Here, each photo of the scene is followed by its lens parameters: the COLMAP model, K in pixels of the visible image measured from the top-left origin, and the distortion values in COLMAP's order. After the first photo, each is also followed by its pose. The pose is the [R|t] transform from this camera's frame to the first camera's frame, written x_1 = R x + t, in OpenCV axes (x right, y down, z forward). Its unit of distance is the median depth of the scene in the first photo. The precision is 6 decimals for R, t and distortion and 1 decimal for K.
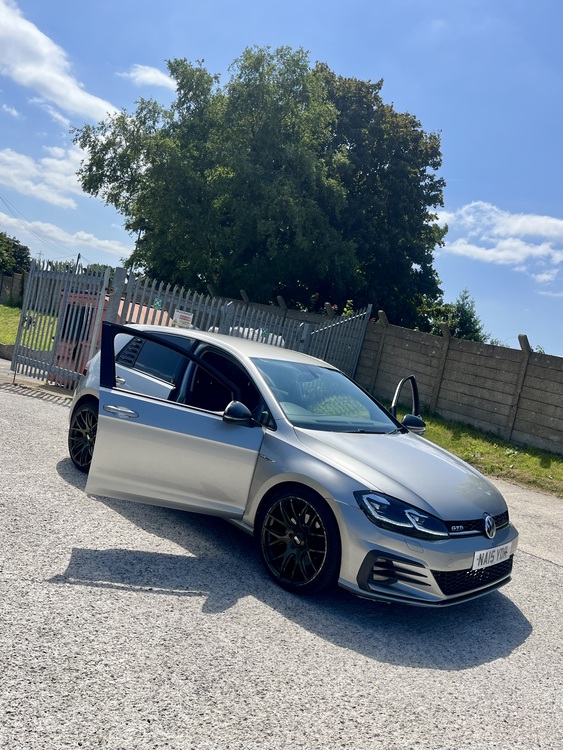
lens RADIAL K [[587.5, 0, 278.7], [0, 587.5, 375.4], [0, 0, 1]] dist [0.056995, -0.056966]
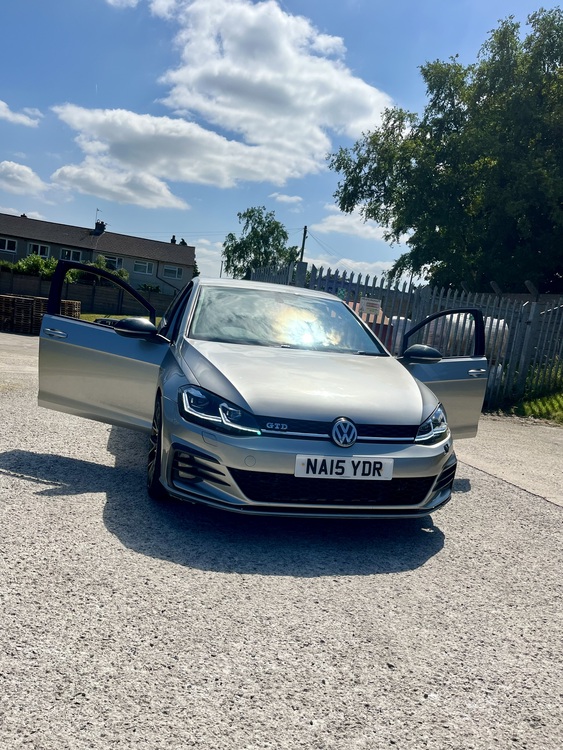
lens RADIAL K [[587.5, 0, 278.7], [0, 587.5, 375.4], [0, 0, 1]] dist [0.056995, -0.056966]
pose [[0.855492, -0.045703, -0.515795, 0.665274], [0.024489, 0.998554, -0.047862, 0.202400], [0.517236, 0.028315, 0.855374, 0.248292]]
